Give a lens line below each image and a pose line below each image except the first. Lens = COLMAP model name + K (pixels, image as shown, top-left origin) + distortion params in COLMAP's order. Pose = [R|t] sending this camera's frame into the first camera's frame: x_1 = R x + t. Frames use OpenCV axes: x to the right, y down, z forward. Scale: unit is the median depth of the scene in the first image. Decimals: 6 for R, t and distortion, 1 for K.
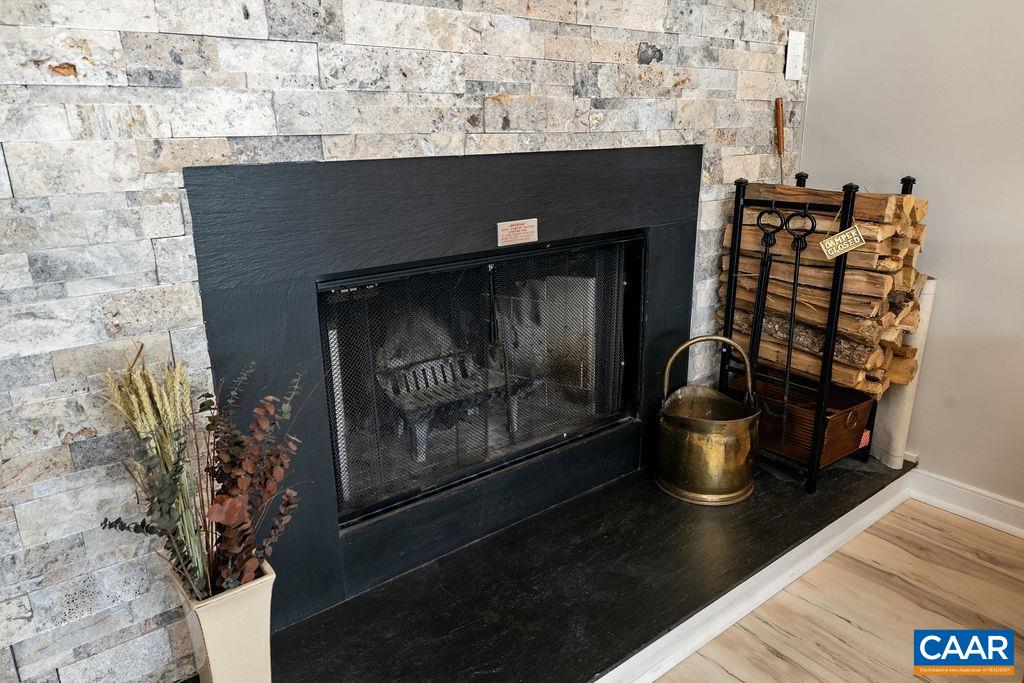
lens RADIAL K [[700.4, 0, 512.5], [0, 700.4, 333.5], [0, 0, 1]] dist [0.002050, 0.001871]
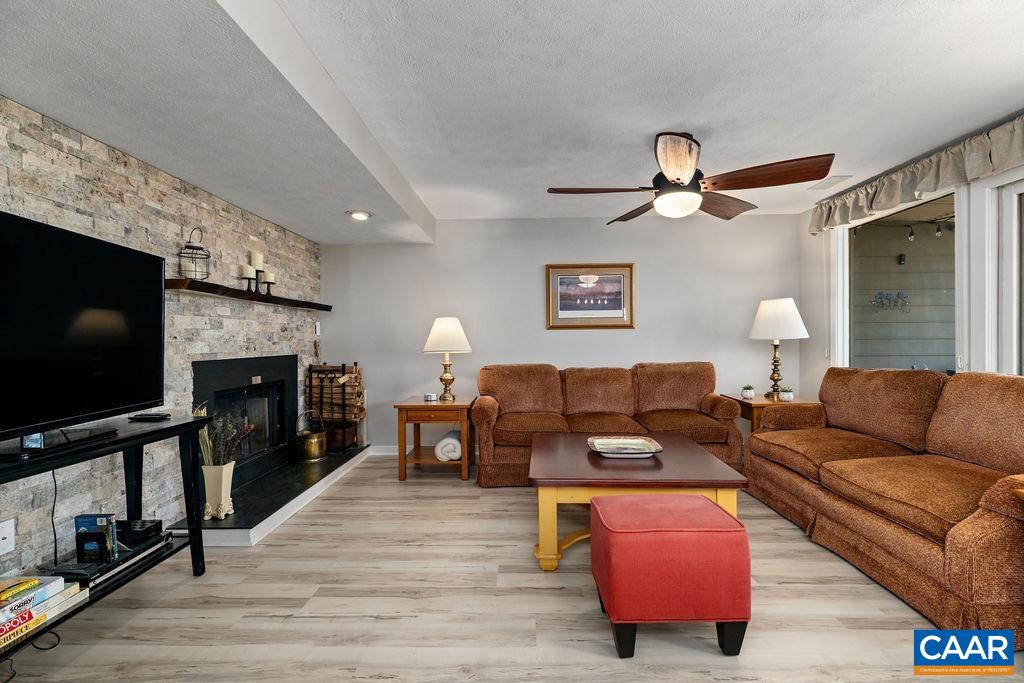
lens RADIAL K [[460.8, 0, 513.1], [0, 460.8, 345.9], [0, 0, 1]] dist [0.002511, 0.000344]
pose [[0.630919, -0.000387, 0.775848, -0.810016], [0.219758, 0.959135, -0.178229, 0.315022], [-0.744075, 0.282947, 0.605222, -1.128172]]
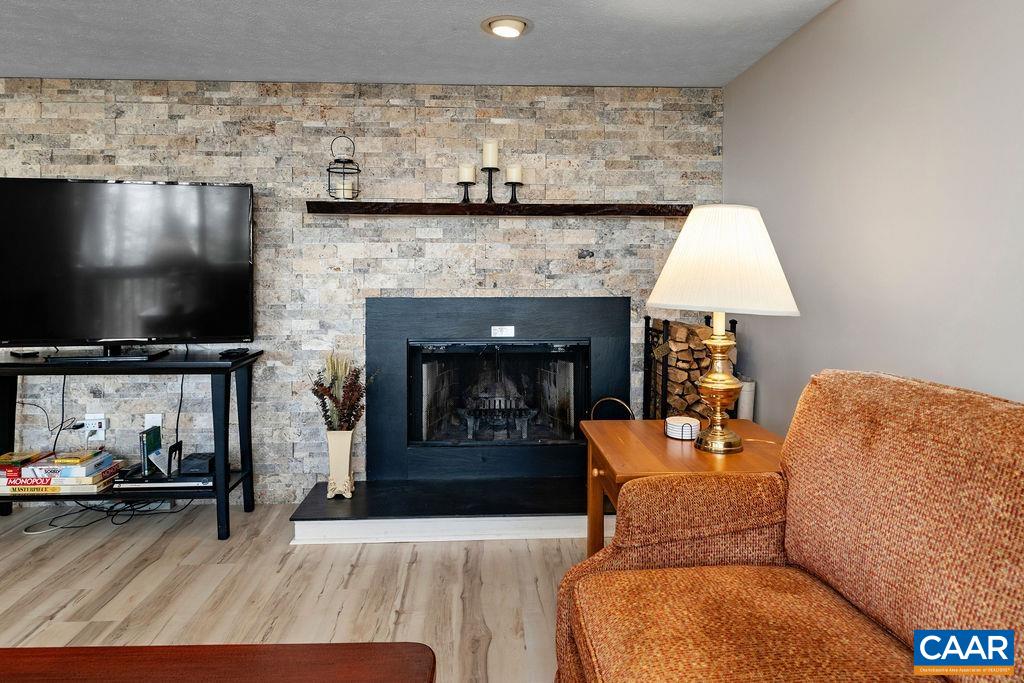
lens RADIAL K [[637.5, 0, 510.2], [0, 637.5, 273.3], [0, 0, 1]] dist [-0.000554, -0.000017]
pose [[0.817288, 0.015091, -0.576032, 1.049242], [-0.174528, 0.959185, -0.222497, 0.111318], [0.549163, 0.282378, 0.786564, -0.567037]]
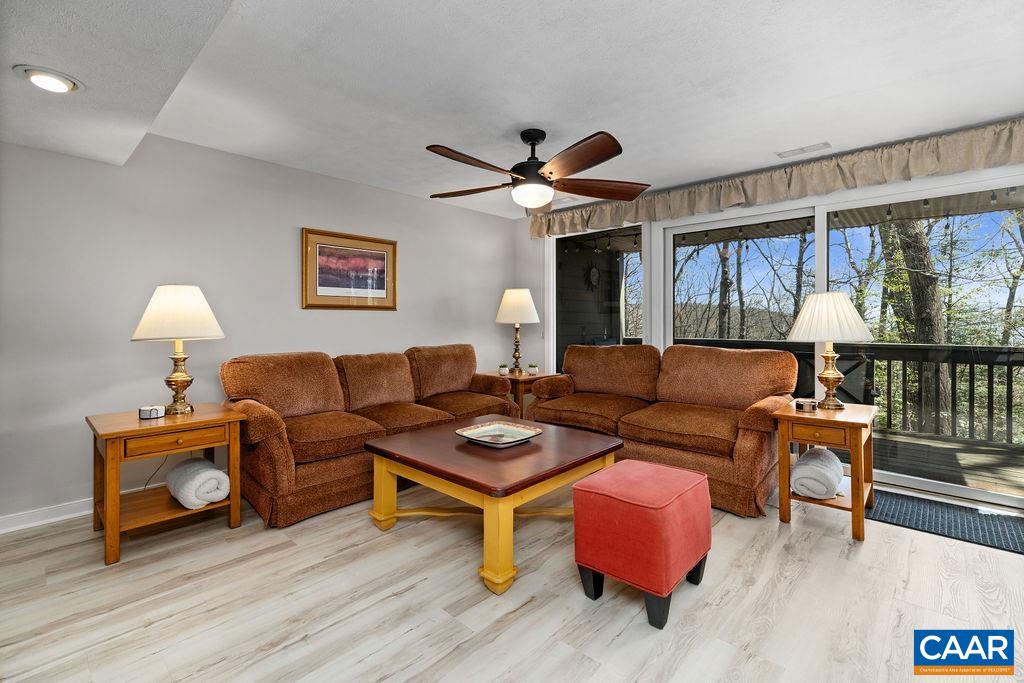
lens RADIAL K [[461.3, 0, 509.3], [0, 461.3, 323.2], [0, 0, 1]] dist [0.000473, 0.000158]
pose [[-0.150398, 0.011707, 0.988556, -0.863959], [0.282017, 0.958890, 0.031550, 0.072674], [-0.947548, 0.283535, -0.147517, -0.308862]]
